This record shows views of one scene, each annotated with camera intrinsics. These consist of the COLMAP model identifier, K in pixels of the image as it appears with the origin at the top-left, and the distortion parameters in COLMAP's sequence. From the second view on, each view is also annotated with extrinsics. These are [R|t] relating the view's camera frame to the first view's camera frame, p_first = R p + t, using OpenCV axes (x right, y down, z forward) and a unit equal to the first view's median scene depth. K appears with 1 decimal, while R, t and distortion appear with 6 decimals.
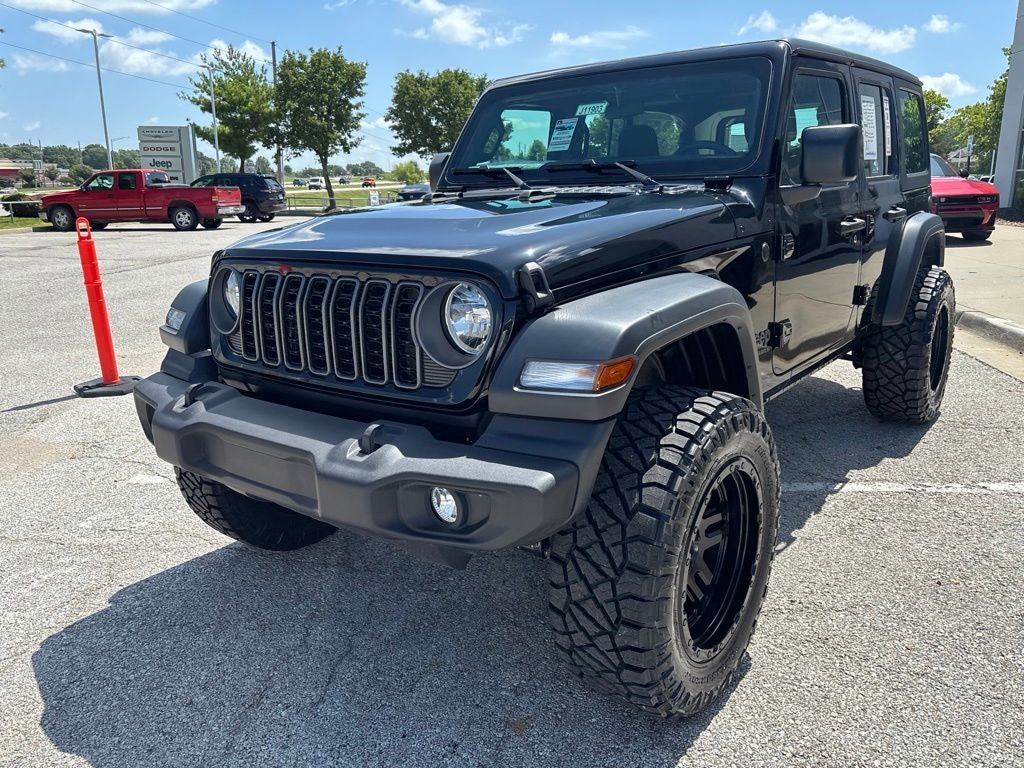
lens RADIAL K [[774.9, 0, 510.8], [0, 774.9, 383.0], [0, 0, 1]] dist [0.046042, -0.053095]
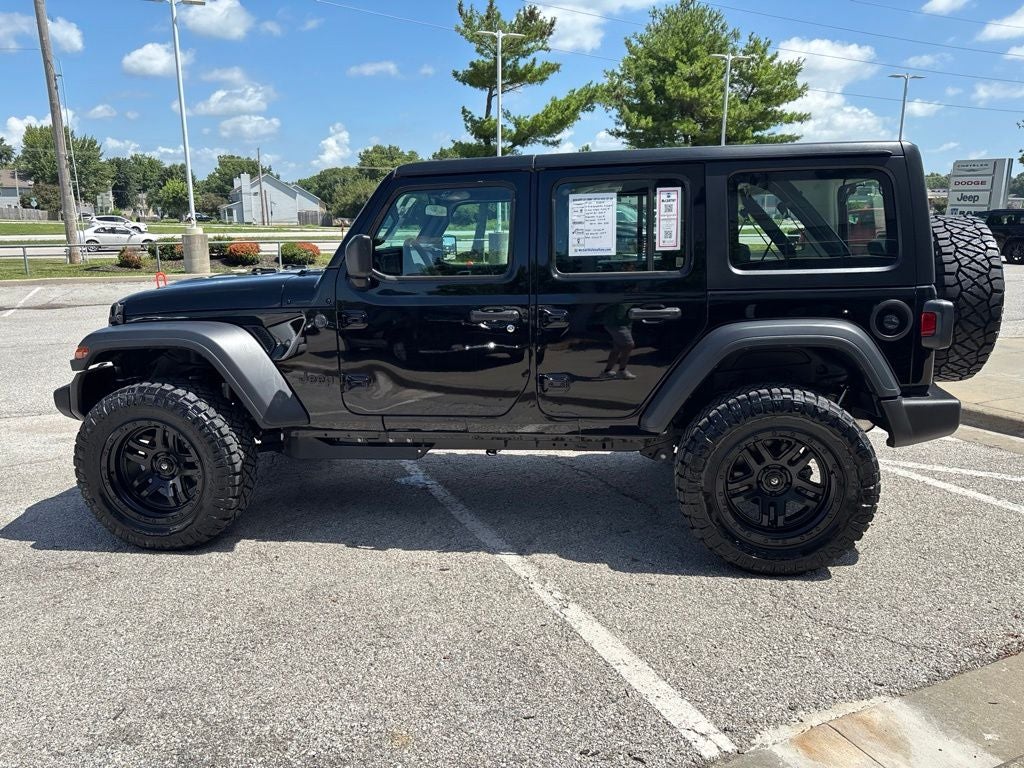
lens RADIAL K [[774.9, 0, 510.9], [0, 774.9, 397.7], [0, 0, 1]] dist [0.046042, -0.053095]
pose [[0.497722, 0.207448, -0.842163, 0.138566], [-0.220496, 0.969339, 0.108461, -0.020874], [0.838841, 0.131710, 0.528202, 0.044571]]
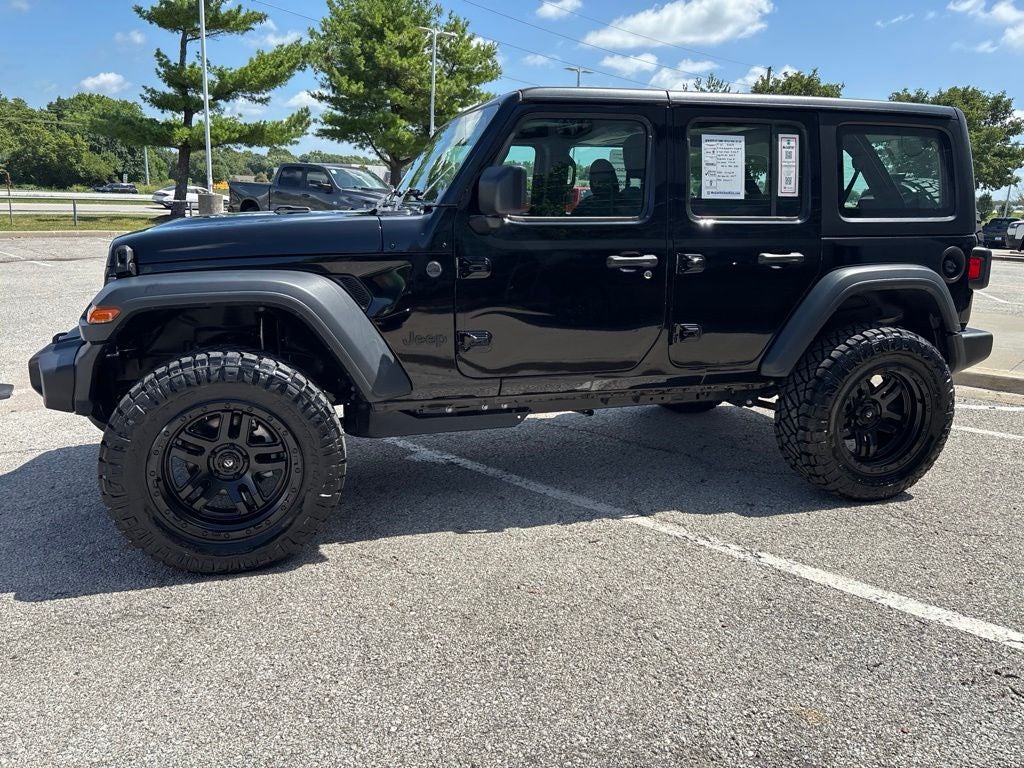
lens RADIAL K [[774.9, 0, 514.7], [0, 774.9, 382.6], [0, 0, 1]] dist [0.046042, -0.053095]
pose [[0.814308, 0.175721, -0.553195, 0.089349], [-0.190278, 0.981222, 0.031591, -0.004416], [0.548358, 0.079536, 0.832453, 0.007134]]
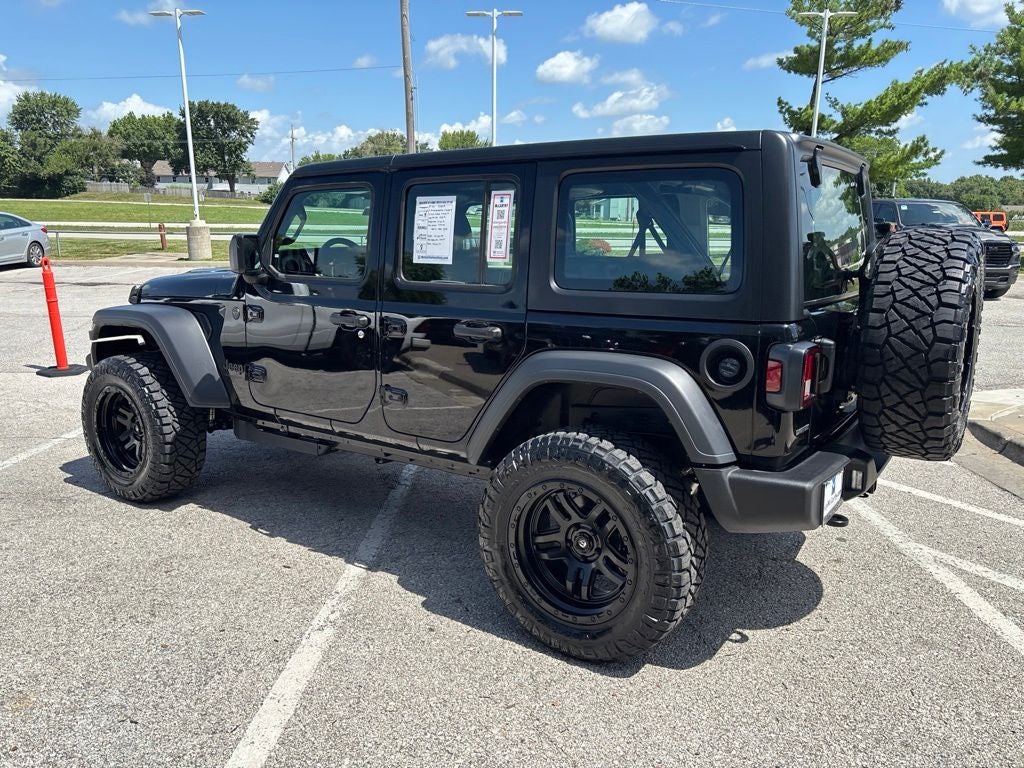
lens RADIAL K [[774.9, 0, 506.7], [0, 774.9, 395.8], [0, 0, 1]] dist [0.046042, -0.053095]
pose [[0.056391, 0.243470, -0.968268, 0.150182], [-0.263319, 0.939101, 0.220801, -0.039266], [0.963059, 0.242512, 0.117068, 0.109775]]
